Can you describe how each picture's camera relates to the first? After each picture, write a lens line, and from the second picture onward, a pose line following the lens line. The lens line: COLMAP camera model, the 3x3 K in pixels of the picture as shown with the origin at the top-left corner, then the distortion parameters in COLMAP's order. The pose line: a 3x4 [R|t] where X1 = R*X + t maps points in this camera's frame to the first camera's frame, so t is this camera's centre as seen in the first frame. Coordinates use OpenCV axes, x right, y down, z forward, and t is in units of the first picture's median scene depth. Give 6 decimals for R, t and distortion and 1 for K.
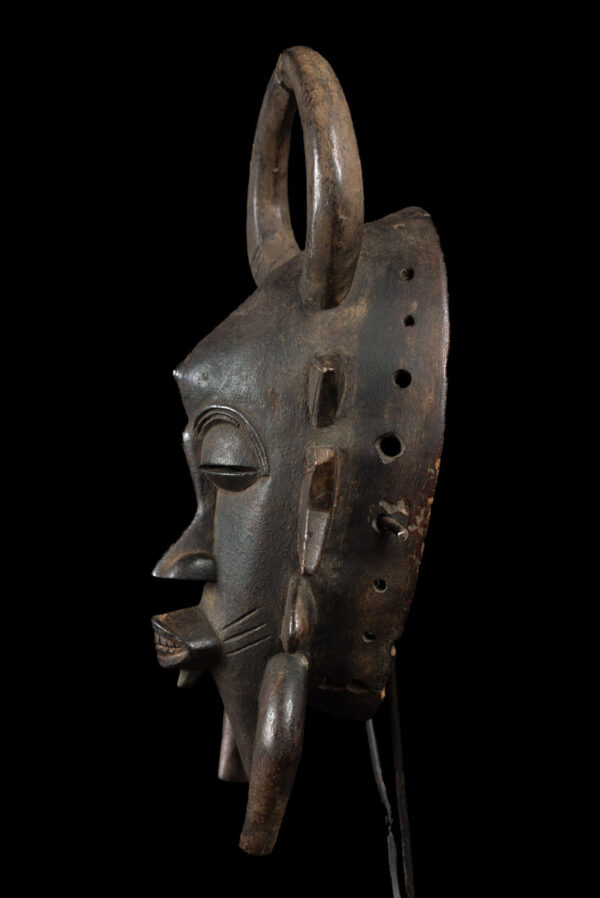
lens RADIAL K [[1091.5, 0, 300.0], [0, 1091.5, 449.0], [0, 0, 1]] dist [-0.061608, 0.005410]
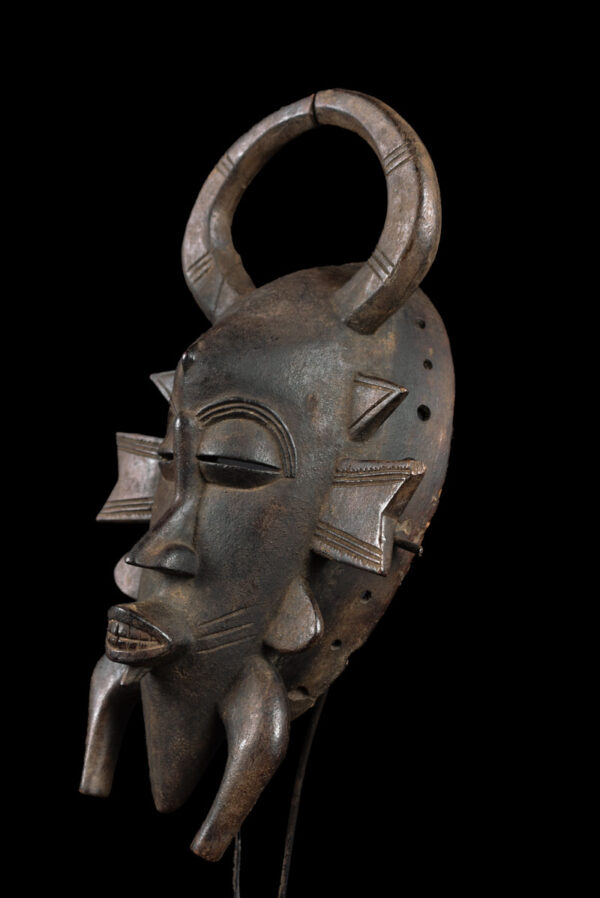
lens RADIAL K [[1111.8, 0, 299.9], [0, 1111.8, 466.2], [0, 0, 1]] dist [-0.104258, -0.005584]
pose [[0.781104, 0.183814, 0.596732, -0.654015], [-0.145719, 0.982961, -0.112043, 0.130997], [-0.607160, 0.000562, 0.794580, 0.169187]]
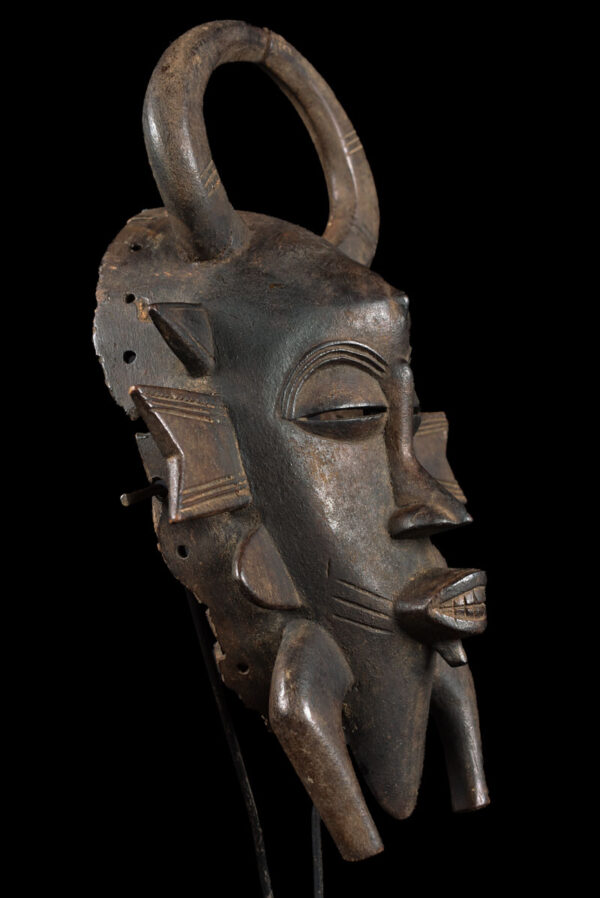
lens RADIAL K [[1091.5, 0, 300.0], [0, 1091.5, 449.0], [0, 0, 1]] dist [-0.061608, 0.005410]
pose [[-0.657889, 0.207472, 0.723973, -0.732314], [0.187822, 0.976130, -0.109056, 0.140362], [-0.729318, 0.064231, -0.681153, 1.814697]]
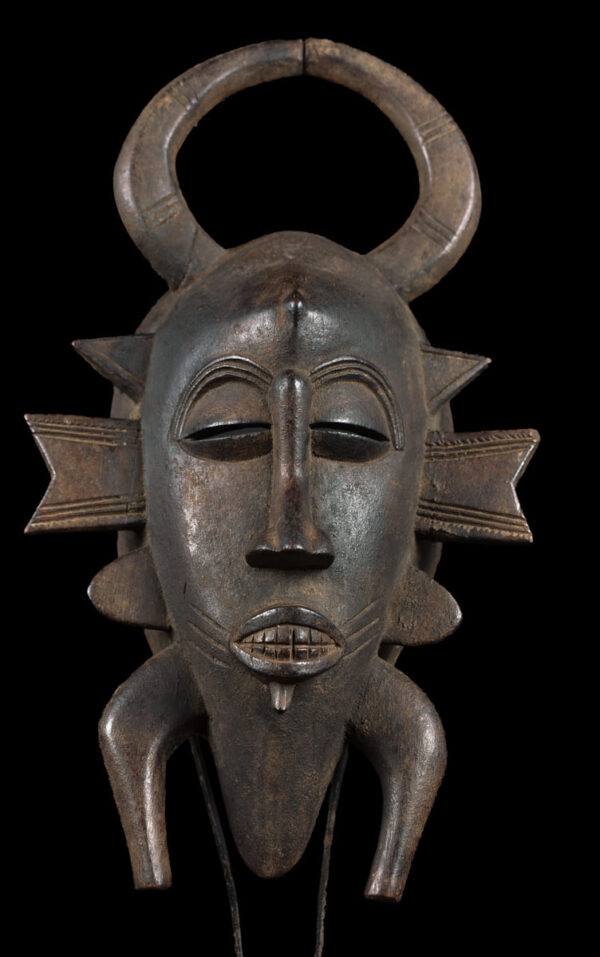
lens RADIAL K [[1160.3, 0, 319.4], [0, 1160.3, 477.2], [0, 0, 1]] dist [-0.056082, -0.015136]
pose [[0.119369, 0.229709, 0.965911, -0.983821], [0.031318, 0.971512, -0.234911, 0.276169], [-0.992356, 0.058291, 0.108774, 0.971682]]
